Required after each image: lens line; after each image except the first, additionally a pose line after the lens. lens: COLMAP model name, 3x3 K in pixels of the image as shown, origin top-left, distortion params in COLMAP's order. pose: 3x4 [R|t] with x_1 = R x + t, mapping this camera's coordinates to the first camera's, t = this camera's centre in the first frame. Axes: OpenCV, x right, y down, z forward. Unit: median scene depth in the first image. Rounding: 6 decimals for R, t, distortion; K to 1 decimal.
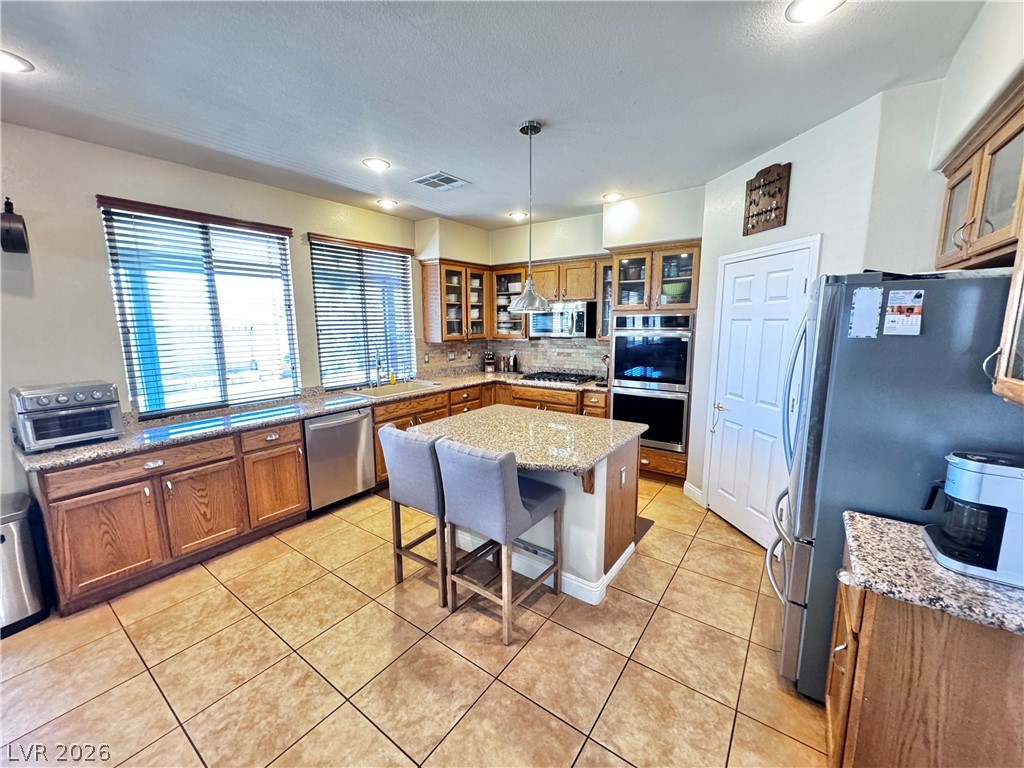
lens RADIAL K [[407.4, 0, 513.0], [0, 407.4, 382.6], [0, 0, 1]] dist [-0.002820, 0.000013]
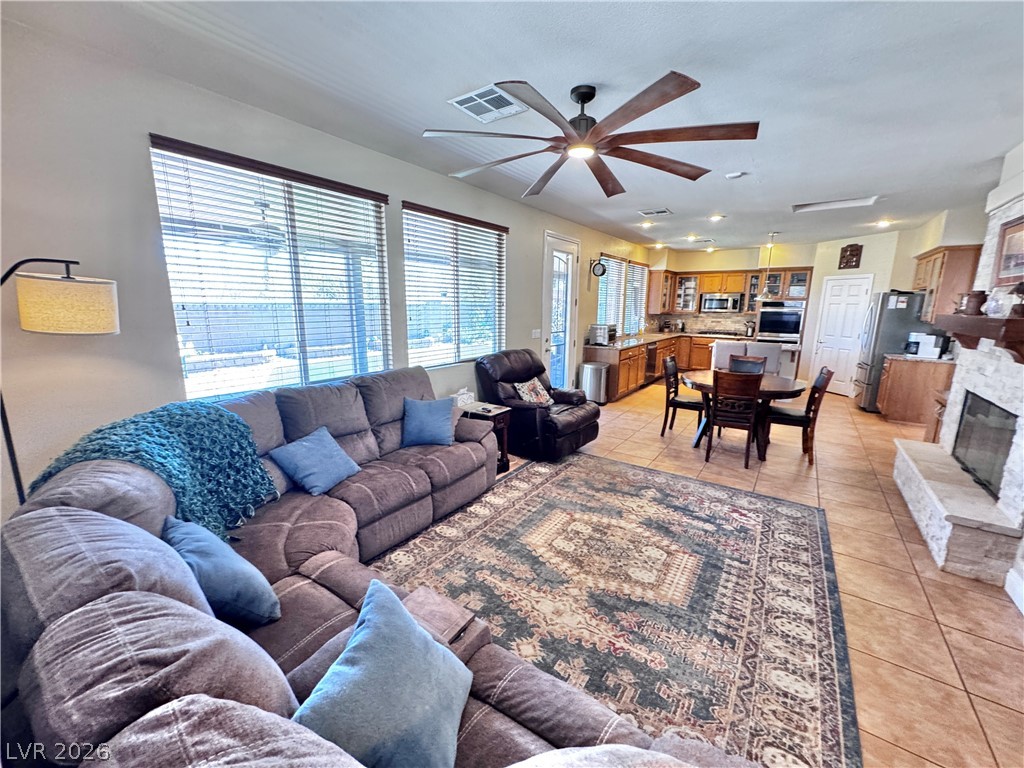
lens RADIAL K [[407.4, 0, 512.2], [0, 407.4, 382.1], [0, 0, 1]] dist [-0.002820, 0.000013]
pose [[0.999865, 0.012733, 0.010339, -1.087064], [-0.013148, 0.999068, 0.041114, 0.186177], [-0.009806, -0.041244, 0.999101, -1.118154]]
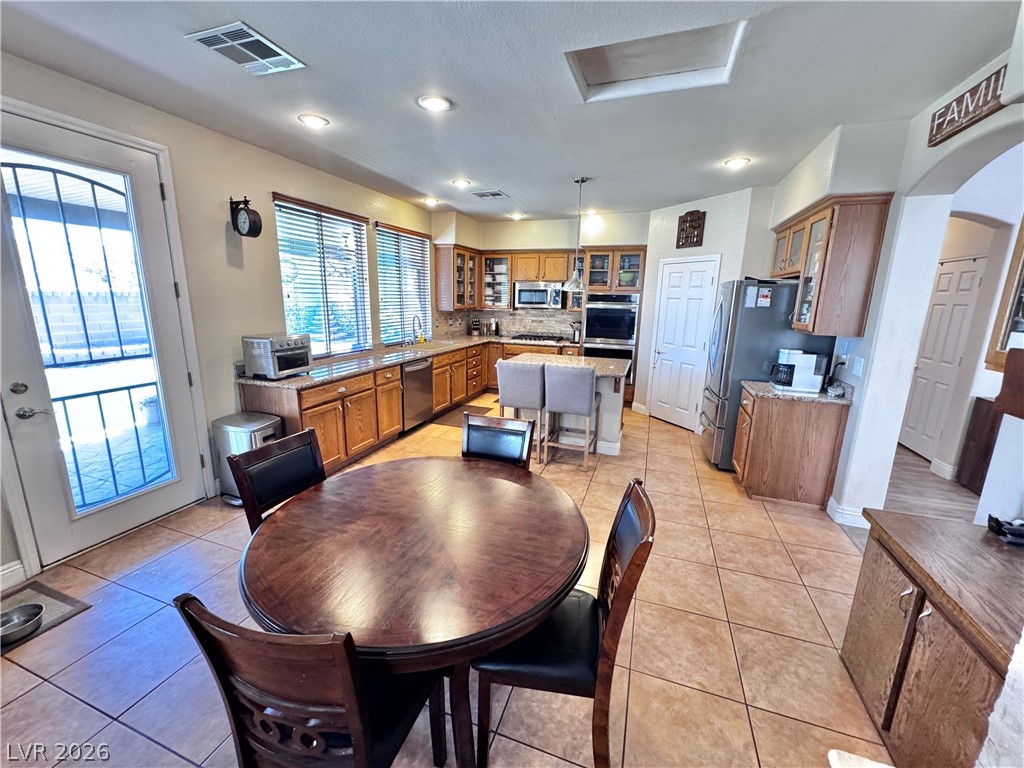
lens RADIAL K [[407.4, 0, 513.9], [0, 407.4, 383.0], [0, 0, 1]] dist [-0.002820, 0.000013]
pose [[0.958500, -0.034277, 0.283026, -0.446911], [0.016732, 0.997798, 0.064179, 0.059969], [-0.284603, -0.056780, 0.956963, -0.354584]]
